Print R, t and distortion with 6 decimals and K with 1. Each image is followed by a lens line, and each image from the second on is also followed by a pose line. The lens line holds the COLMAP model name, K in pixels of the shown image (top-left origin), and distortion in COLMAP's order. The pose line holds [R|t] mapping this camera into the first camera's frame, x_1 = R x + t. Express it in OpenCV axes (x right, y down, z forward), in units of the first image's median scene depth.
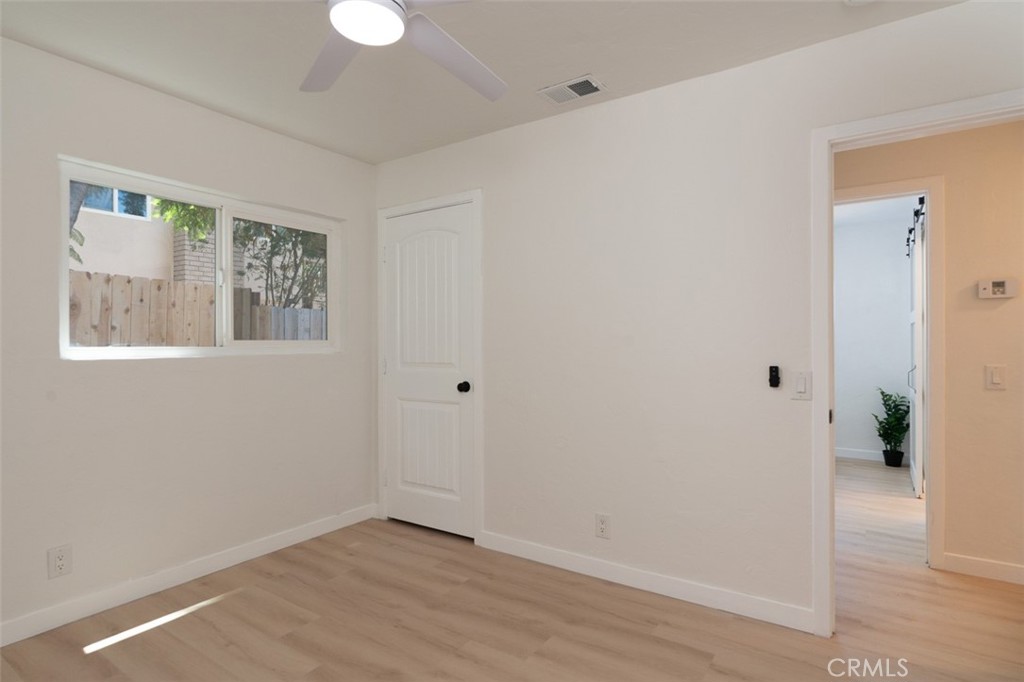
lens RADIAL K [[535.9, 0, 511.2], [0, 535.9, 345.3], [0, 0, 1]] dist [0.008084, 0.001775]
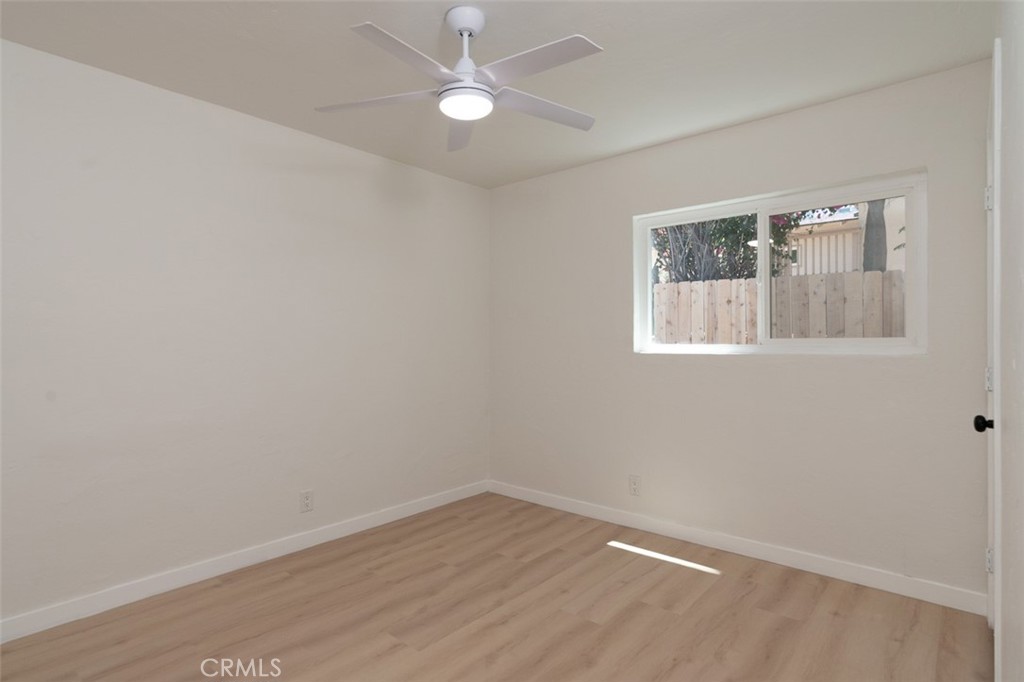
lens RADIAL K [[535.9, 0, 511.1], [0, 535.9, 337.2], [0, 0, 1]] dist [0.008084, 0.001775]
pose [[-0.108490, -0.005032, -0.994085, 0.575485], [0.000086, 0.999987, -0.005072, -0.007301], [0.994098, -0.000635, -0.108488, 0.671334]]
